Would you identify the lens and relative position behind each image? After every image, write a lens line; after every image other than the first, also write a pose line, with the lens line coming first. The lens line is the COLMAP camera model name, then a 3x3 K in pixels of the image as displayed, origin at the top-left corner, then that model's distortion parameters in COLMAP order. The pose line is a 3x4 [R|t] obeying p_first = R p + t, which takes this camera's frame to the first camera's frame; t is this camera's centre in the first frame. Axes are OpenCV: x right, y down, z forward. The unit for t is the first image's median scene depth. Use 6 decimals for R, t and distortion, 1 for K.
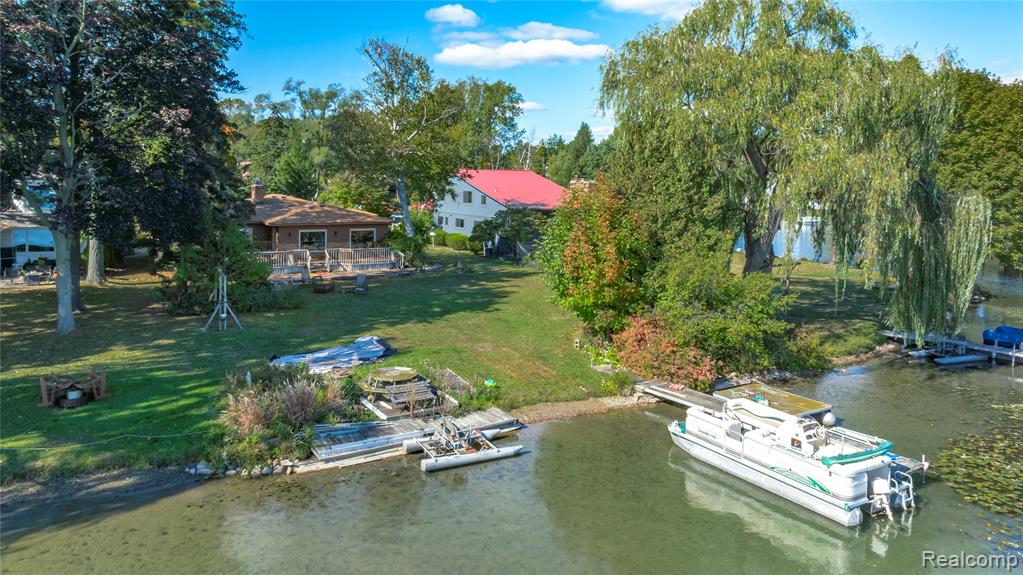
lens RADIAL K [[722.7, 0, 517.2], [0, 722.7, 281.9], [0, 0, 1]] dist [-0.024038, 0.003019]
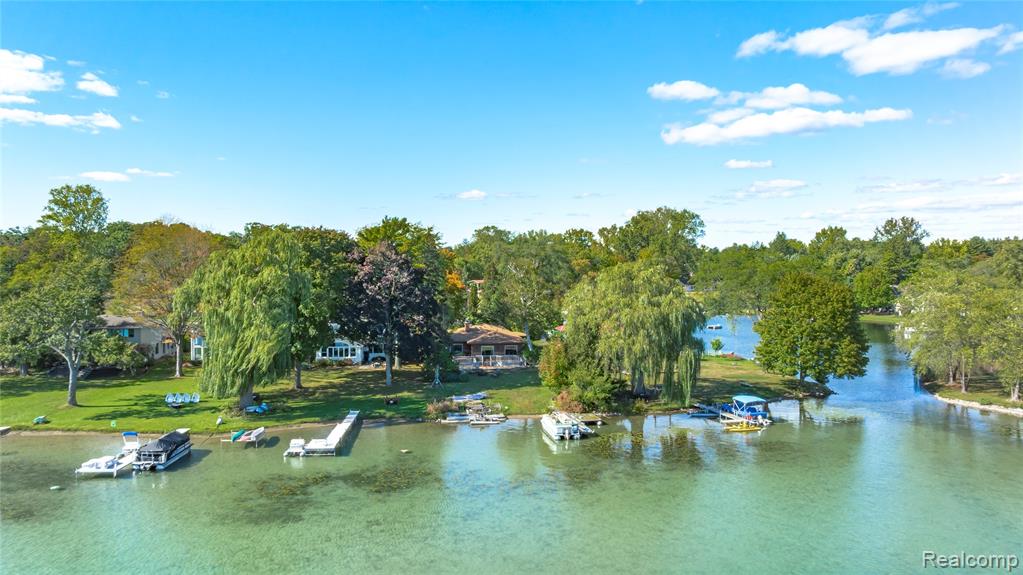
lens RADIAL K [[722.7, 0, 510.8], [0, 722.7, 285.8], [0, 0, 1]] dist [-0.024038, 0.003019]
pose [[0.933070, 0.000998, -0.359695, 0.981998], [-0.039175, 0.994330, -0.098862, -0.070355], [0.357556, 0.106336, 0.927818, -1.751810]]
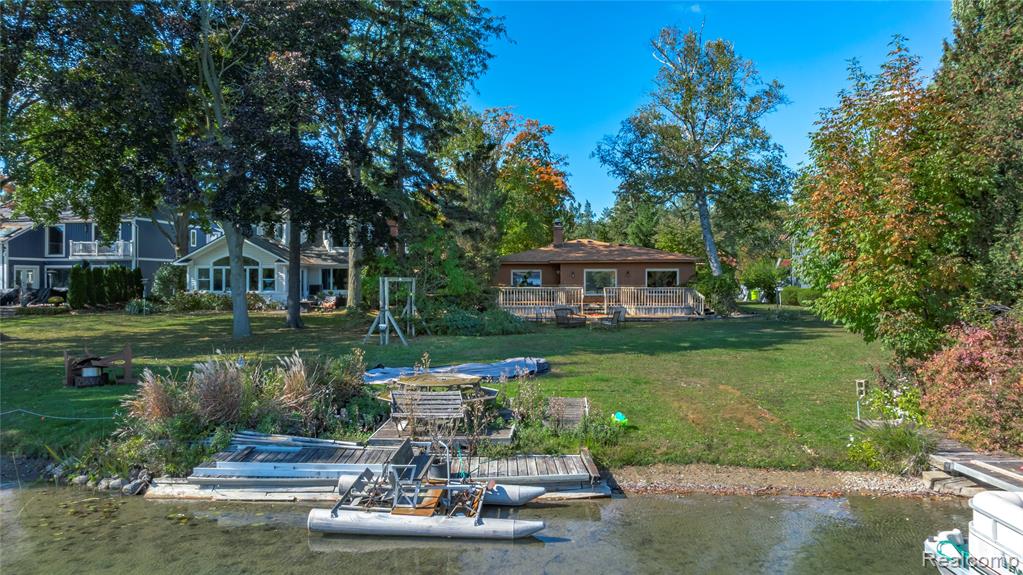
lens RADIAL K [[722.7, 0, 513.5], [0, 722.7, 294.5], [0, 0, 1]] dist [-0.024038, 0.003019]
pose [[0.835064, -0.011028, -0.550043, 0.172566], [-0.057581, 0.992556, -0.107318, 0.095748], [0.547132, 0.121290, 0.828212, 0.425626]]
